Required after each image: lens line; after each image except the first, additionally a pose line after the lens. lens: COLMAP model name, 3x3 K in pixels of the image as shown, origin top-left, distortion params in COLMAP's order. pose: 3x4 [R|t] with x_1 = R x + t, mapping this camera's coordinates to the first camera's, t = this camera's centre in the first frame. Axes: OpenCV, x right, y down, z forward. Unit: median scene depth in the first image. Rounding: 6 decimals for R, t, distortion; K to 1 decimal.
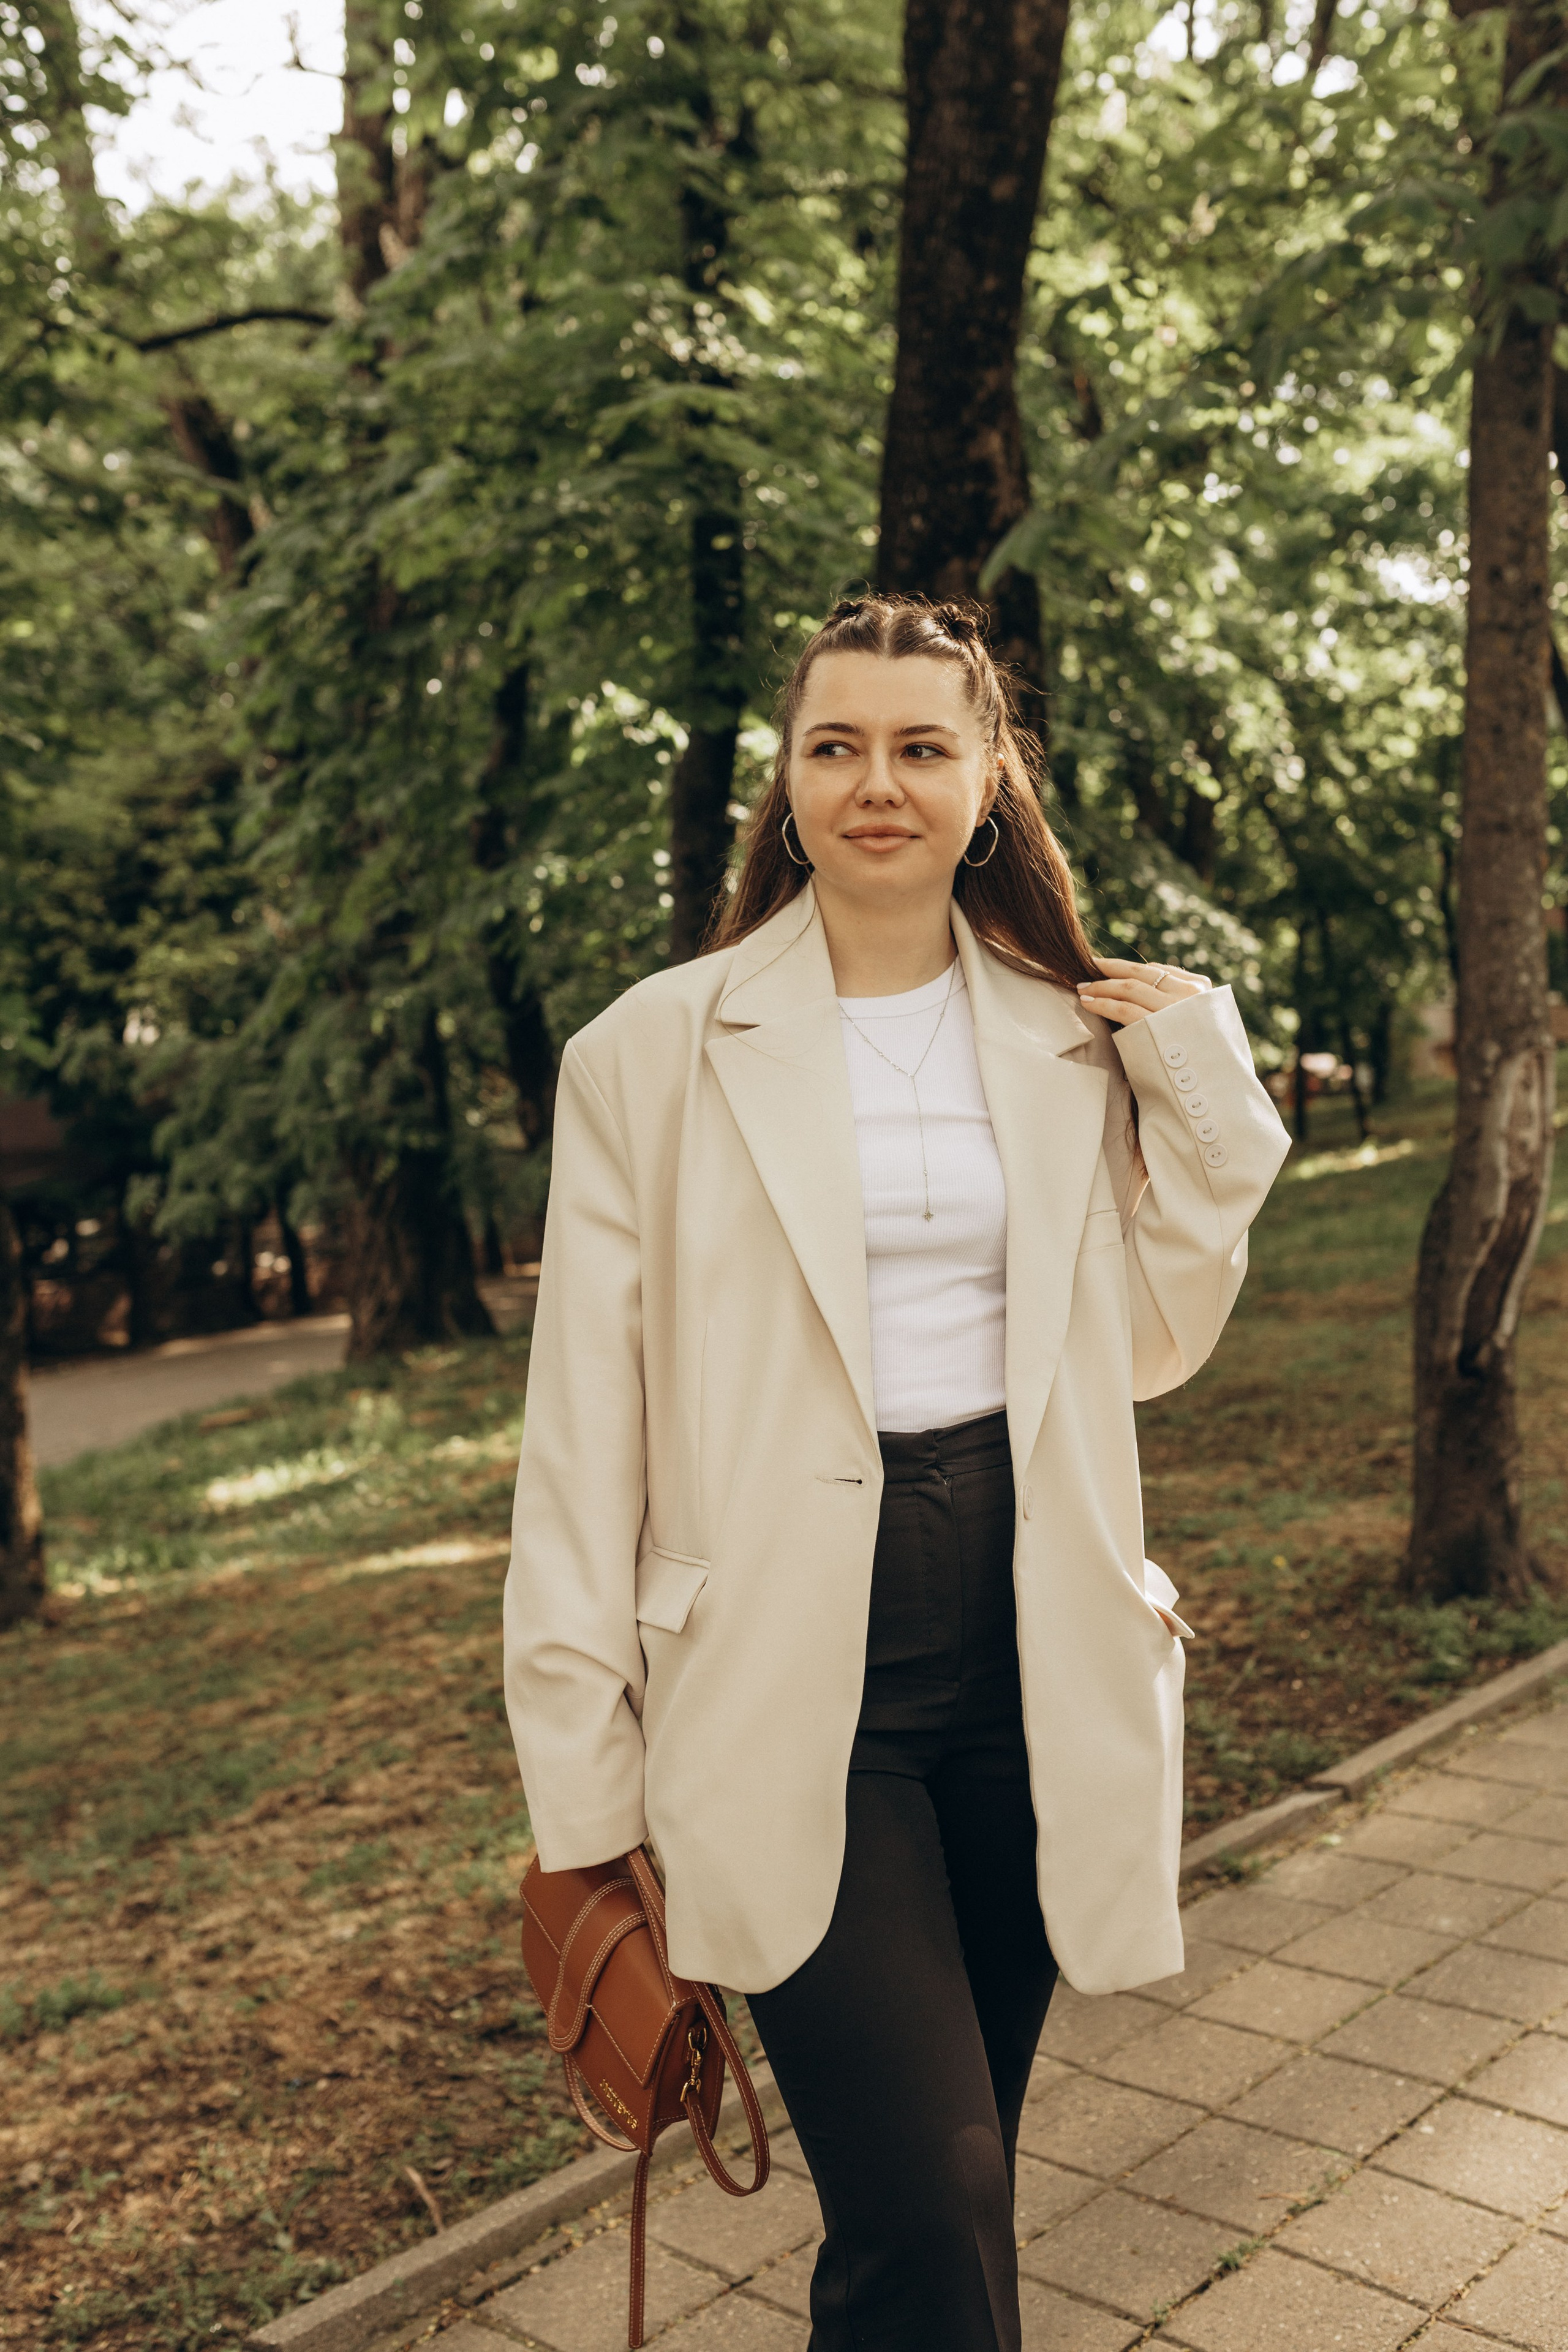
lens RADIAL K [[2520.2, 0, 855.6], [0, 2520.2, 1150.2], [0, 0, 1]] dist [-0.006084, 0.000000]
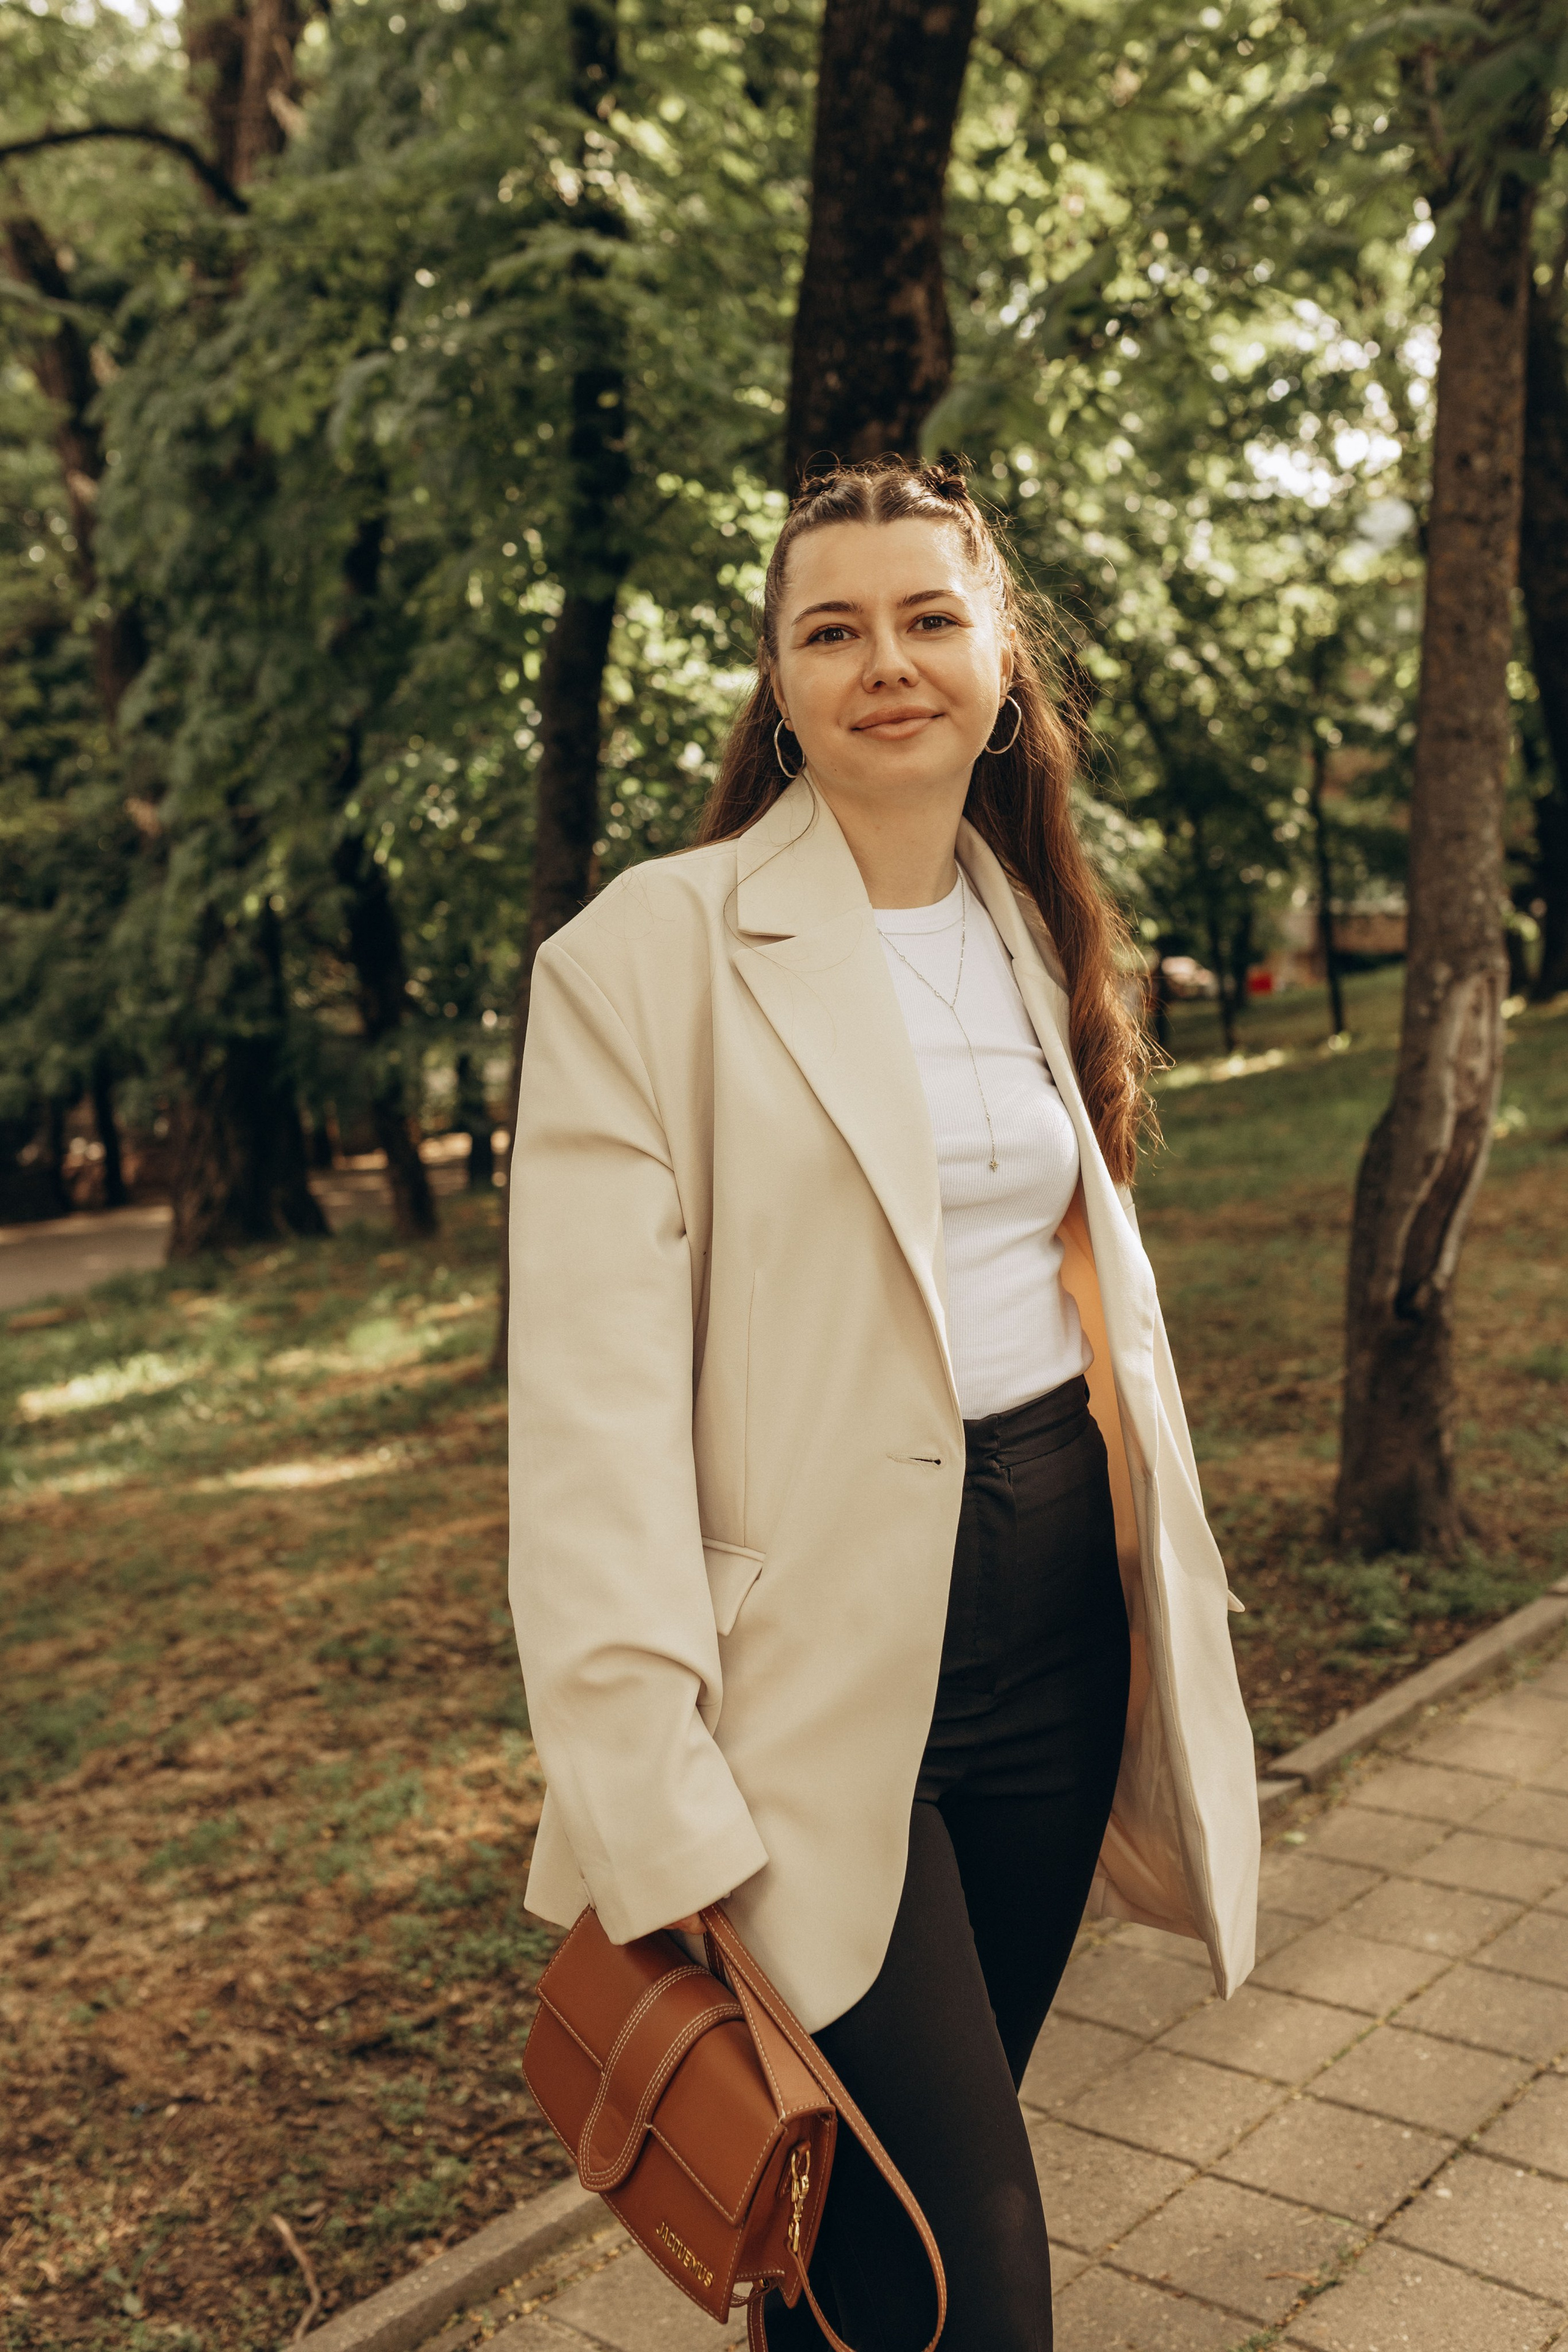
lens RADIAL K [[2520.2, 0, 833.3], [0, 2520.2, 1085.3], [0, 0, 1]] dist [-0.006084, 0.000000]
pose [[0.997229, 0.023972, 0.070426, -0.045301], [-0.025419, 0.999482, 0.019732, -0.012290], [-0.069917, -0.021468, 0.997322, 0.095714]]
